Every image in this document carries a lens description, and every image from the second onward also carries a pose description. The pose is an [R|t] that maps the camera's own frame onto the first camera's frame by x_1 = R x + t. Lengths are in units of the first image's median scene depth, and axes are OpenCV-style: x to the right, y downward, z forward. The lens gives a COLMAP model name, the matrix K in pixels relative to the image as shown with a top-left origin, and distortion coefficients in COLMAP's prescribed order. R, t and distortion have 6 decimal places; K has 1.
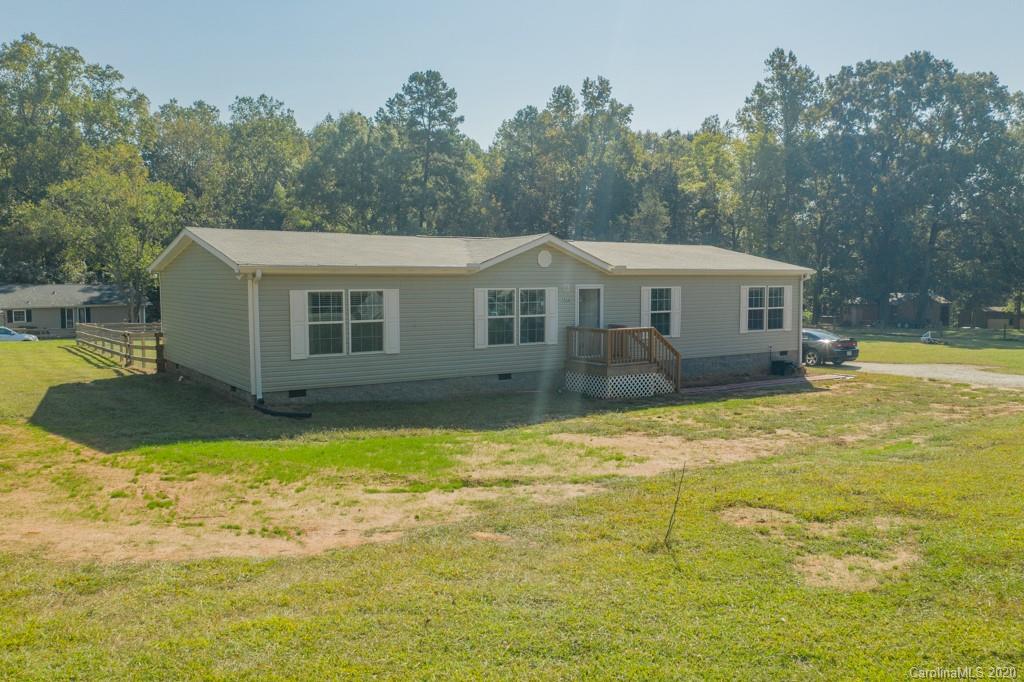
lens RADIAL K [[810.9, 0, 512.0], [0, 810.9, 341.0], [0, 0, 1]] dist [-0.016386, 0.002959]
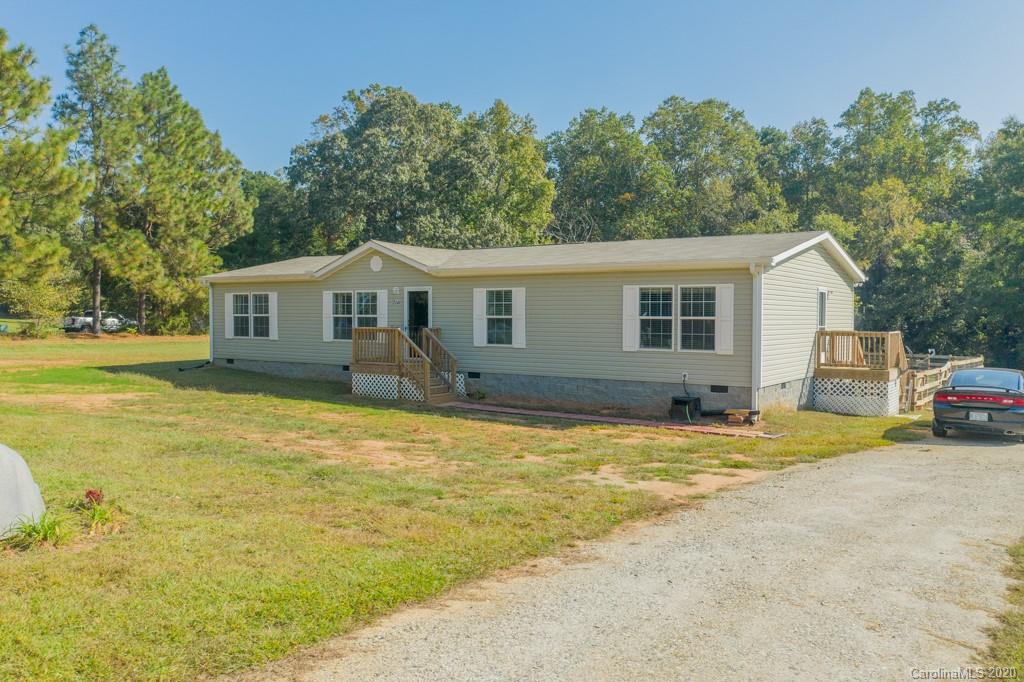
lens RADIAL K [[819.5, 0, 512.0], [0, 819.5, 341.0], [0, 0, 1]] dist [-0.016399, -0.005459]
pose [[0.362382, 0.062421, -0.929937, 0.940137], [-0.046444, 0.997725, 0.048873, -0.050283], [0.930872, 0.025480, 0.364457, 0.647952]]
